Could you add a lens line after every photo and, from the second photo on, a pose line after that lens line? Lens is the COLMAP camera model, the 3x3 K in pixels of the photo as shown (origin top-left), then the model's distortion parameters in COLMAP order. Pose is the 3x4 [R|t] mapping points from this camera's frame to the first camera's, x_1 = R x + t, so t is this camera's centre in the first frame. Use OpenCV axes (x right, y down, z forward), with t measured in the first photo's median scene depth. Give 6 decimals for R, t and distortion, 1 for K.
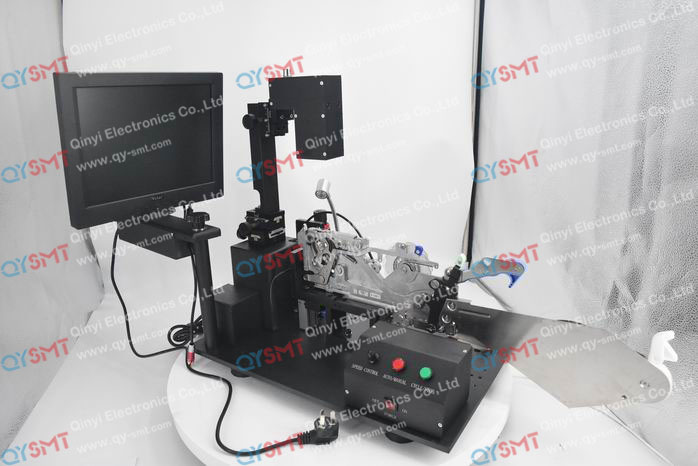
lens RADIAL K [[480.3, 0, 349.0], [0, 480.3, 233.0], [0, 0, 1]] dist [-0.130815, 0.056122]
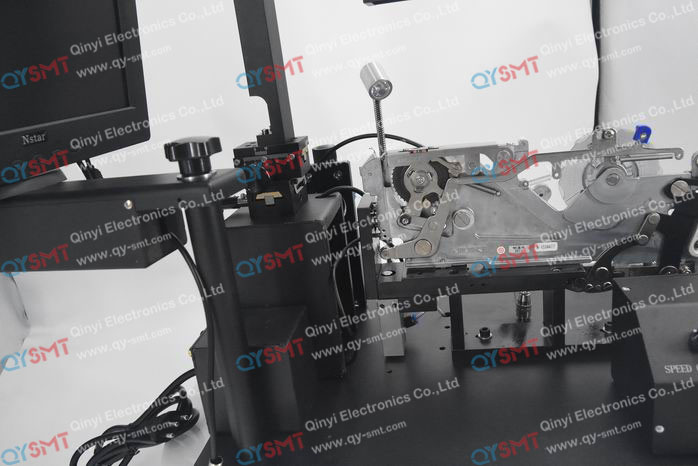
lens RADIAL K [[585.1, 0, 349.0], [0, 585.1, 233.0], [0, 0, 1]] dist [-0.037385, -0.000541]
pose [[0.905371, -0.210426, 0.368816, -0.384823], [0.218579, 0.975613, 0.020064, 0.055099], [-0.364043, 0.062450, 0.929286, 0.476328]]
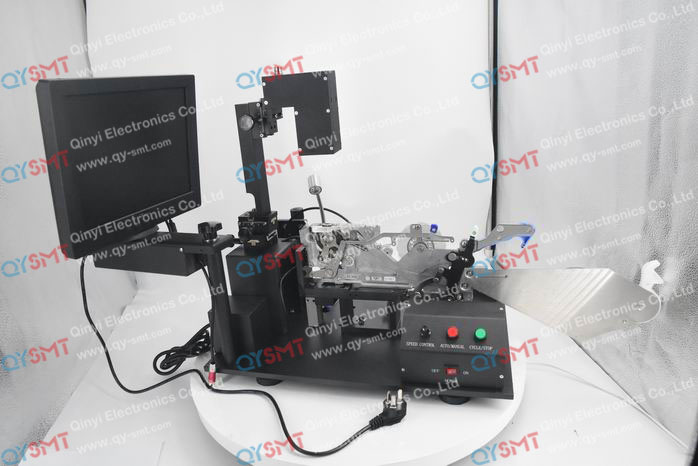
lens RADIAL K [[480.3, 0, 349.0], [0, 480.3, 233.0], [0, 0, 1]] dist [-0.130815, 0.056122]
pose [[0.948046, -0.140273, 0.285540, -0.317033], [0.140077, 0.989913, 0.021222, -0.002894], [-0.285636, 0.019878, 0.958132, 0.018887]]
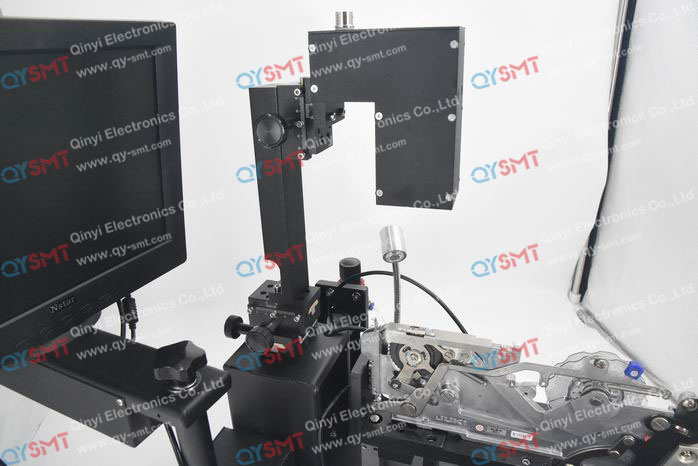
lens RADIAL K [[480.3, 0, 349.0], [0, 480.3, 233.0], [0, 0, 1]] dist [-0.130815, 0.056122]
pose [[0.969956, -0.093699, 0.224514, -0.245475], [0.074554, 0.992936, 0.092300, -0.173730], [-0.231577, -0.072789, 0.970090, 0.537541]]
